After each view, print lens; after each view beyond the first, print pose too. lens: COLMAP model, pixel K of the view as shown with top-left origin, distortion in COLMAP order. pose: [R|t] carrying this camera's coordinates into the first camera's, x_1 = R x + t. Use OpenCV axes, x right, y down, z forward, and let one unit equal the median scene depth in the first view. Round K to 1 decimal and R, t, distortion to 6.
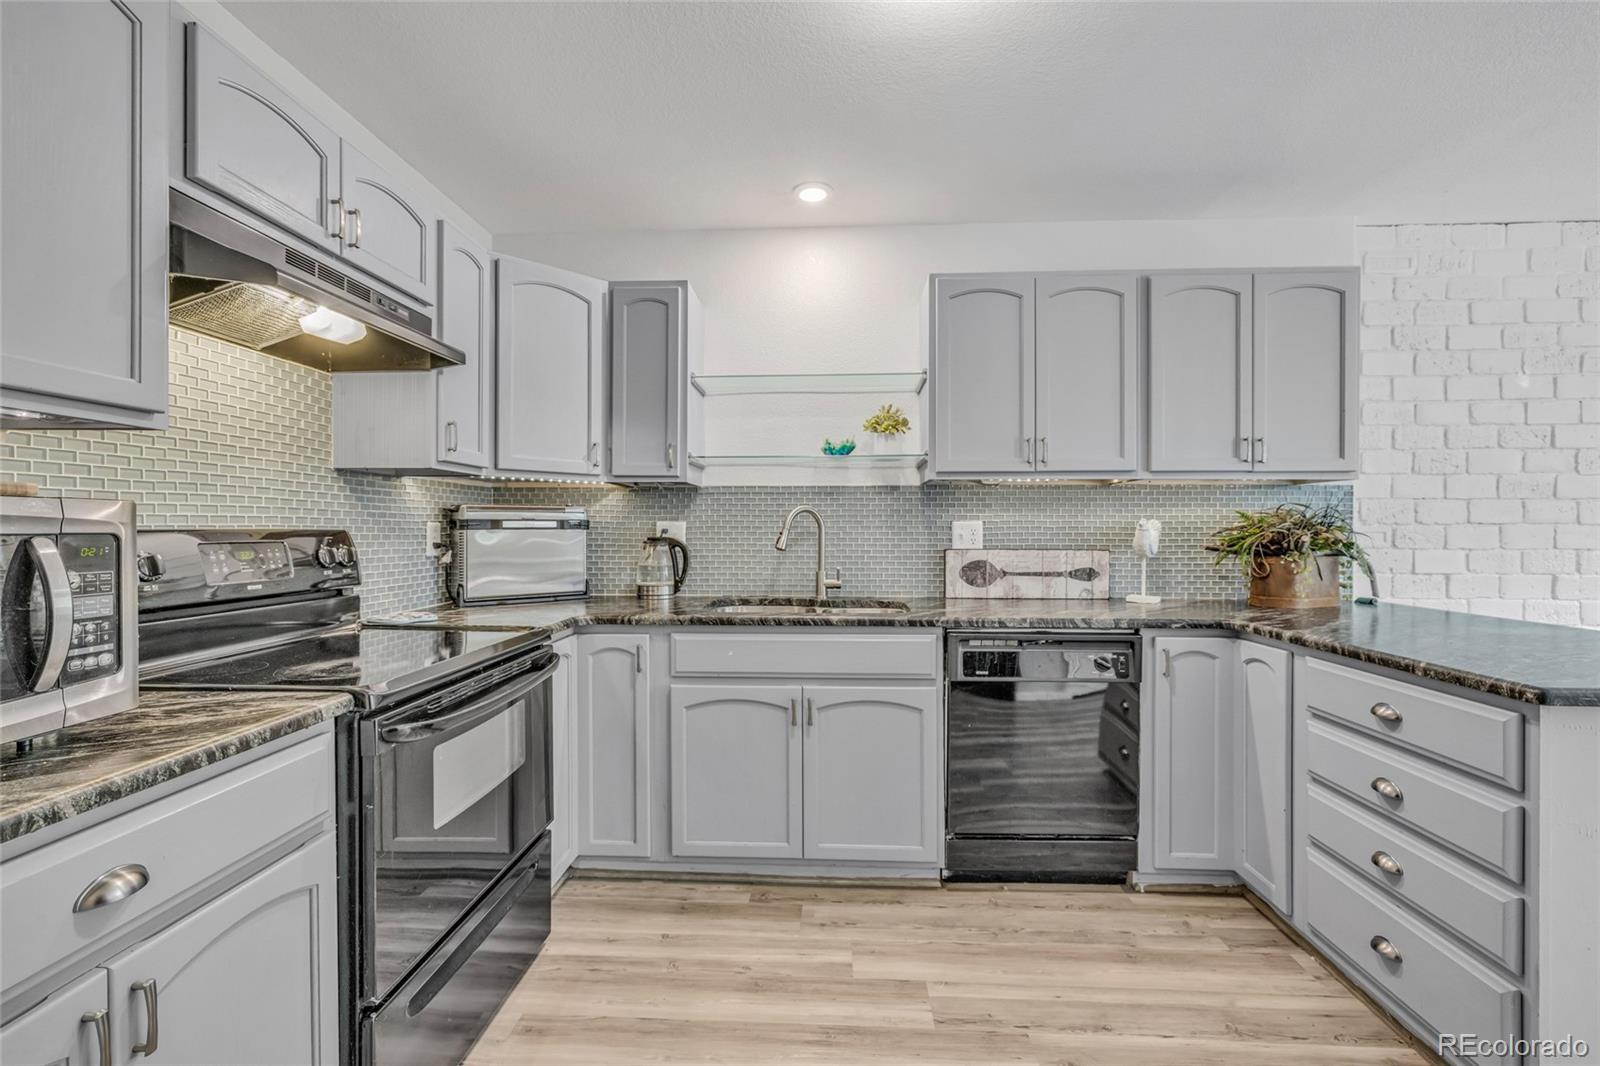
lens RADIAL K [[675.6, 0, 801.9], [0, 675.6, 531.3], [0, 0, 1]] dist [0.005114, 0.000833]
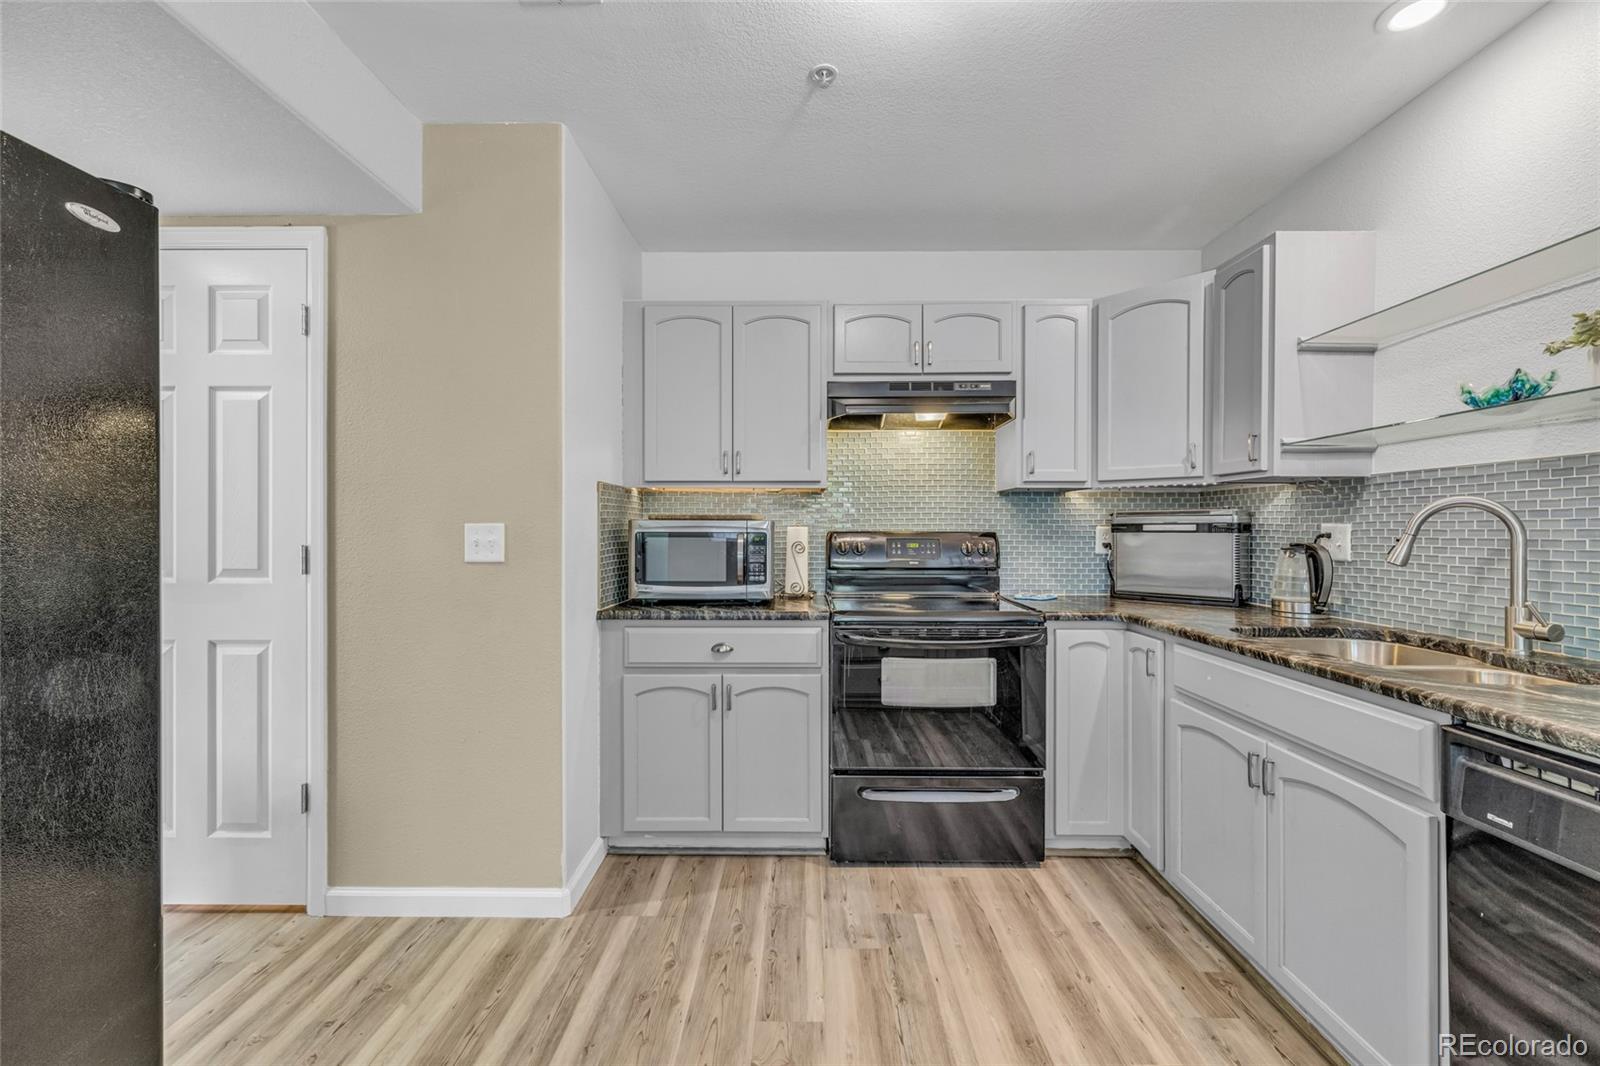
lens RADIAL K [[675.6, 0, 799.4], [0, 675.6, 532.1], [0, 0, 1]] dist [0.005114, 0.000833]
pose [[0.037872, 0.002309, -0.999280, 0.735969], [-0.006931, 0.999974, 0.002048, -0.002014], [0.999259, 0.006848, 0.037887, 0.449613]]
